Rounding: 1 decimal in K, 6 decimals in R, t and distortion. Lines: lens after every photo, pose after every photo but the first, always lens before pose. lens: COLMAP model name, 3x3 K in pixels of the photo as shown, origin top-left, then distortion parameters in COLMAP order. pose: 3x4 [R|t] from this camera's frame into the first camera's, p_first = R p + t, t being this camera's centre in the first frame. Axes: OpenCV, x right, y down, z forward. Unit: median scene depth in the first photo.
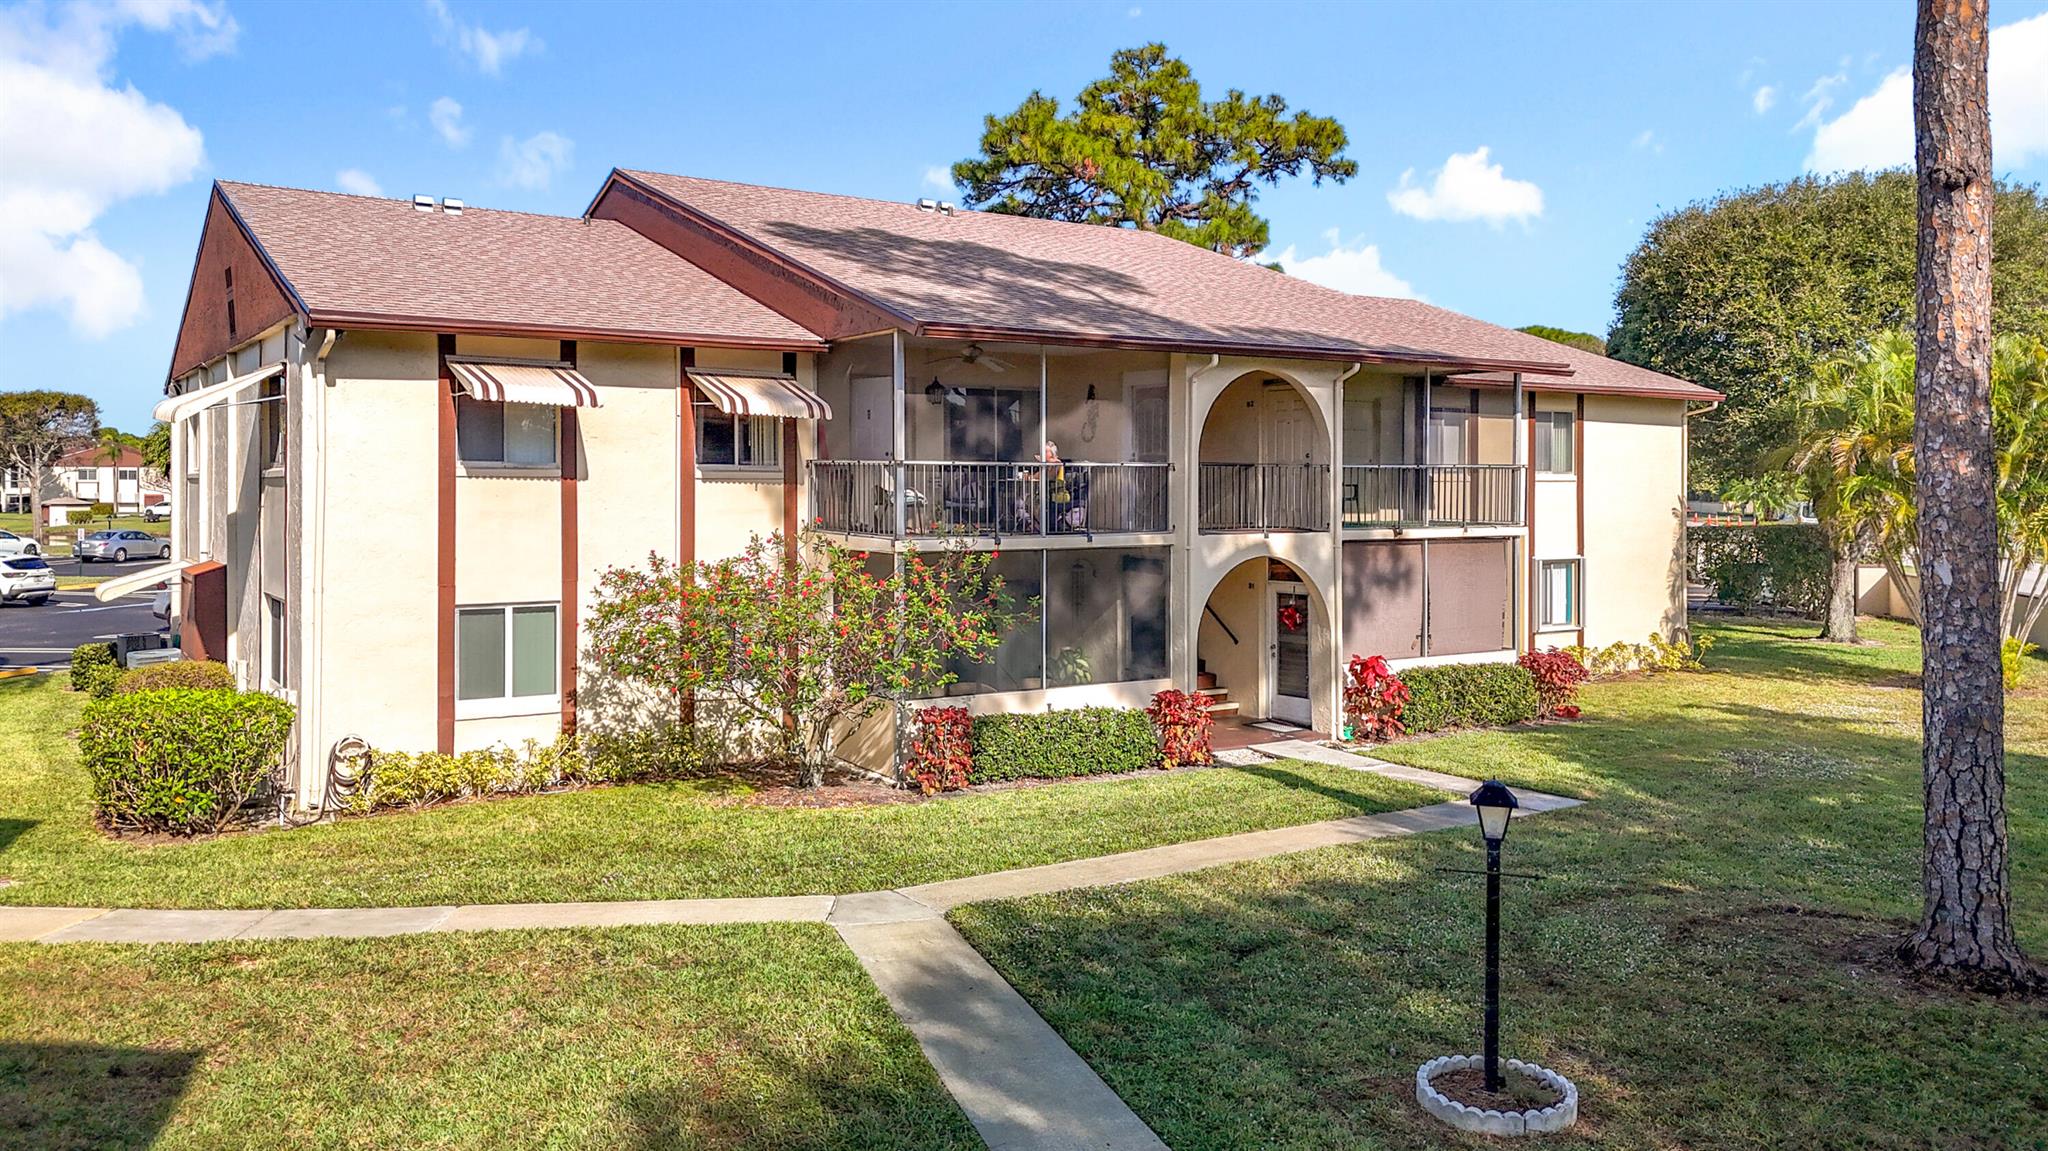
lens RADIAL K [[1518.7, 0, 1020.3], [0, 1518.7, 509.0], [0, 0, 1]] dist [0.066686, -0.000049]
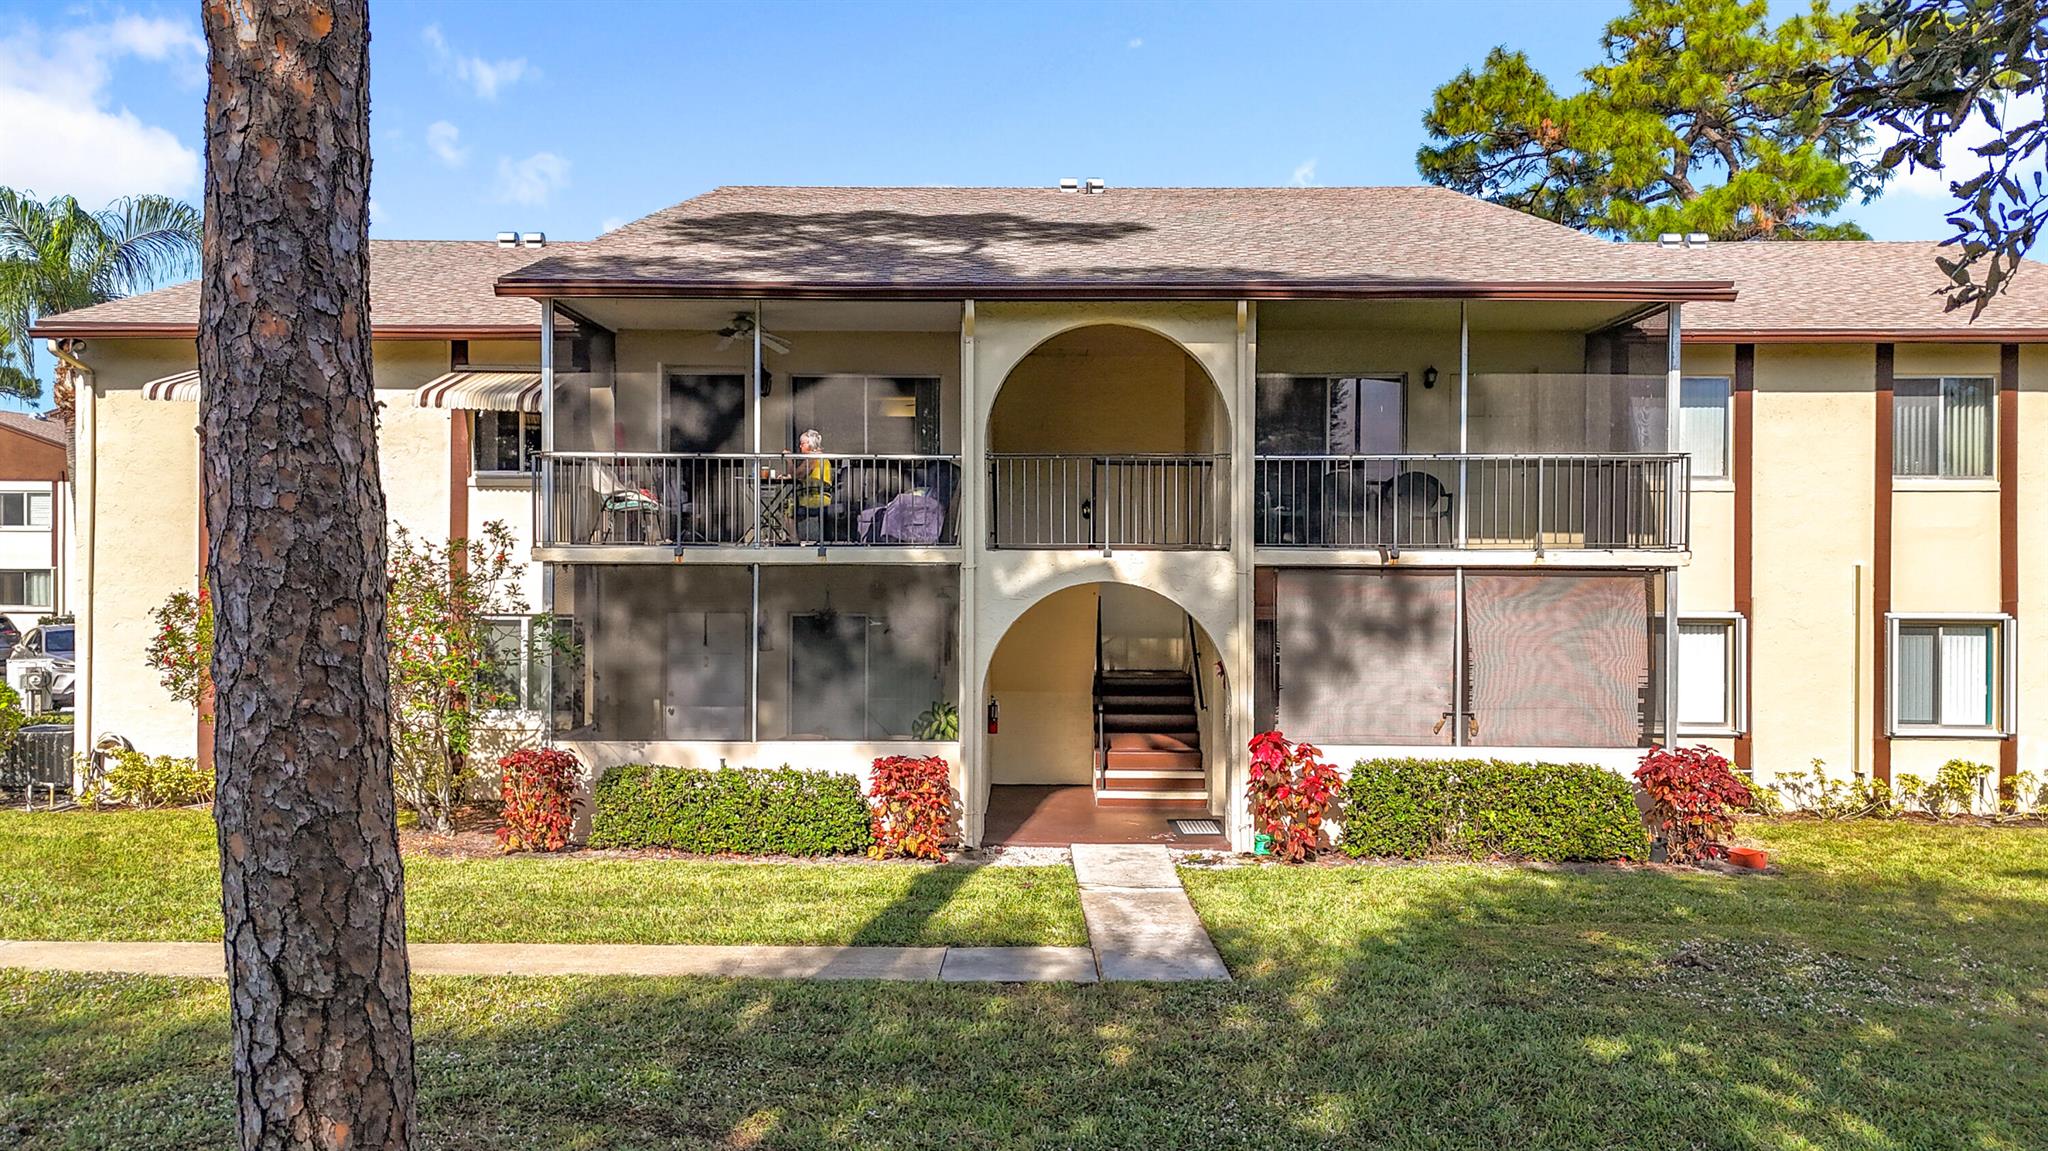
lens RADIAL K [[1486.9, 0, 1024.0], [0, 1486.9, 575.5], [0, 0, 1]] dist [0.056559, -0.001807]
pose [[0.829286, 0.005316, -0.558799, 0.503834], [-0.012409, 0.999883, -0.008904, 0.033345], [0.558687, 0.014318, 0.829255, 0.387990]]
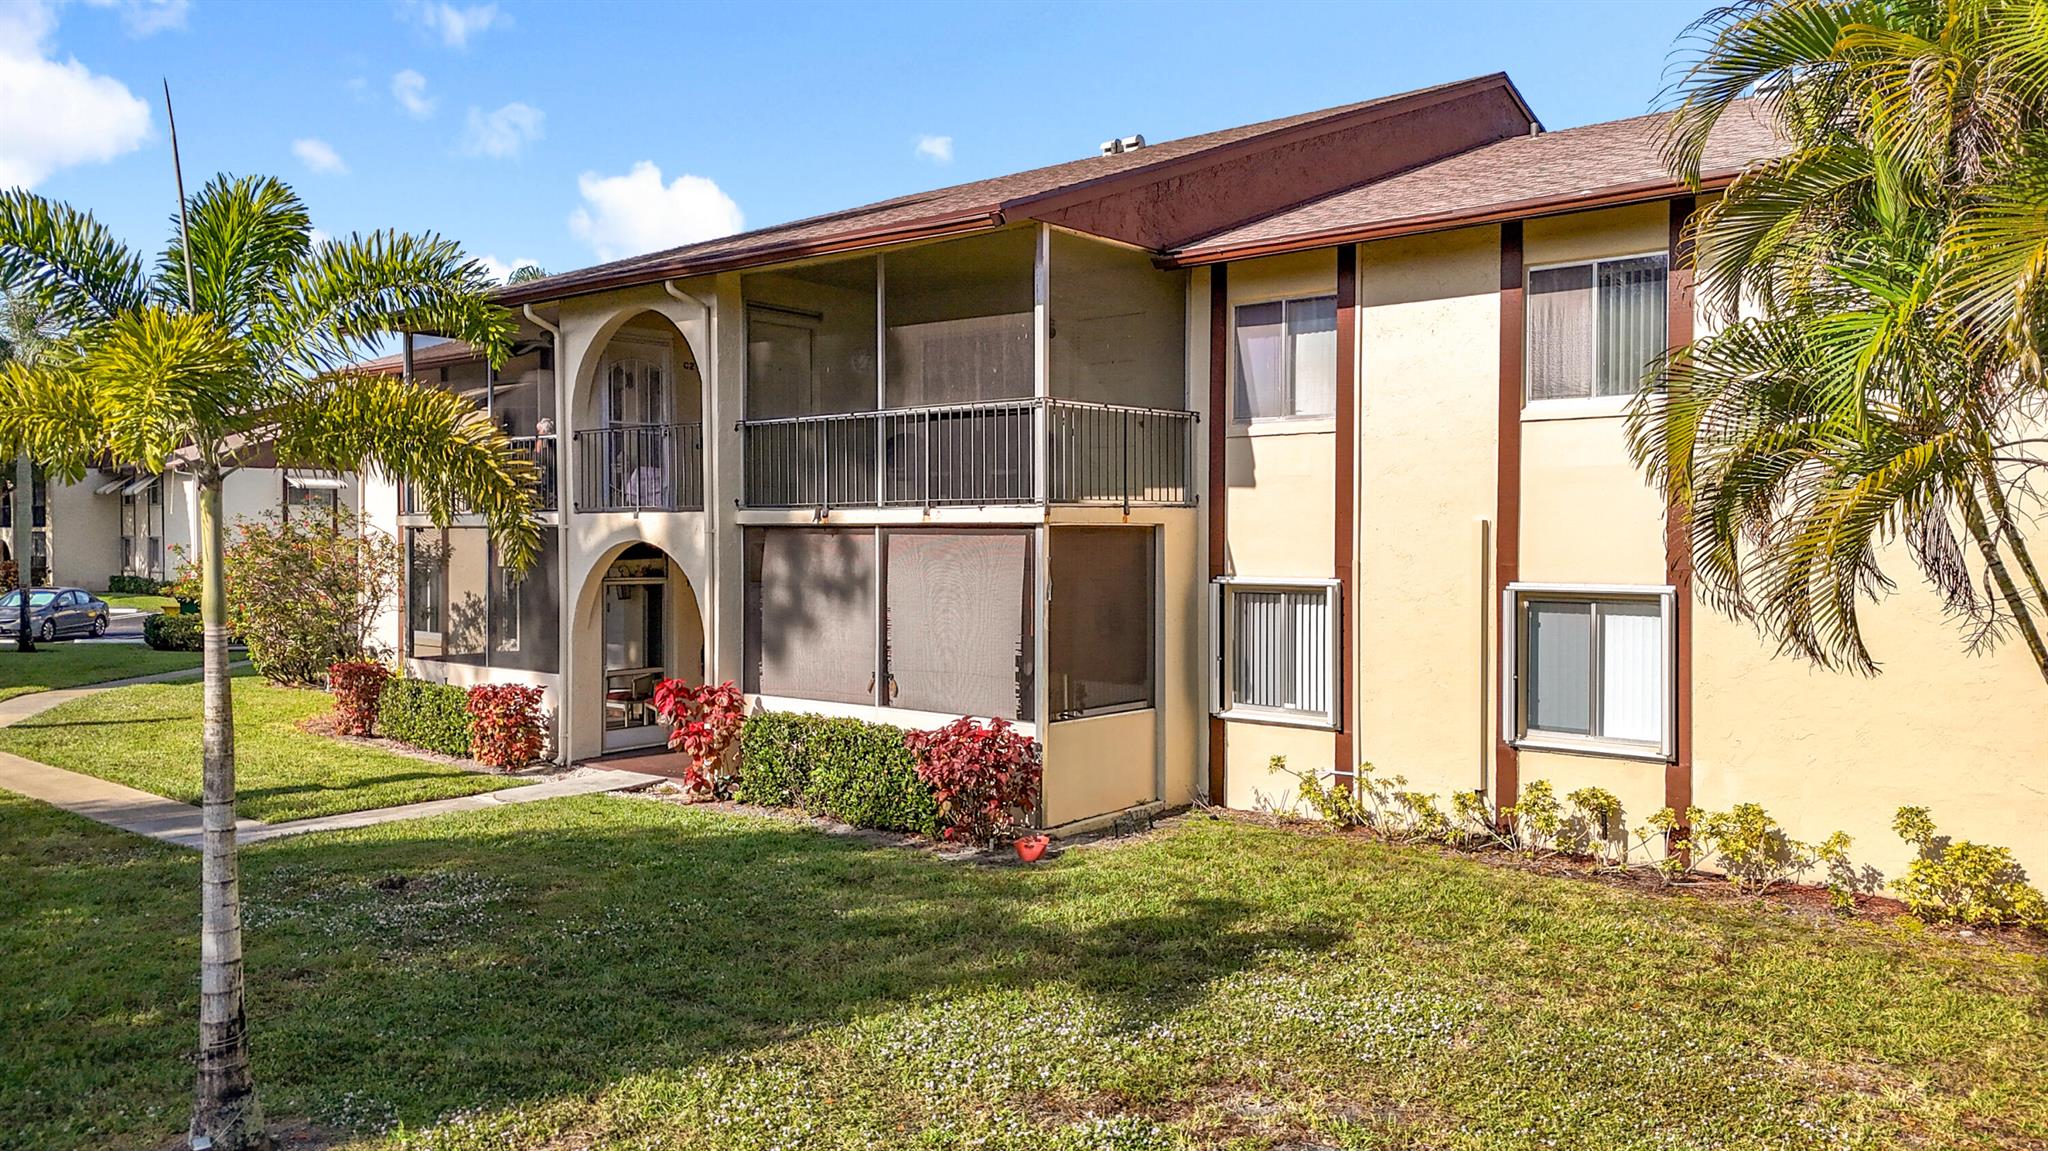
lens RADIAL K [[1486.9, 0, 1024.0], [0, 1486.9, 575.5], [0, 0, 1]] dist [0.056559, -0.001807]
pose [[0.287034, 0.024575, -0.957605, 0.949532], [-0.017346, 0.999640, 0.020454, 0.028478], [0.957763, 0.010739, 0.287357, 0.941788]]
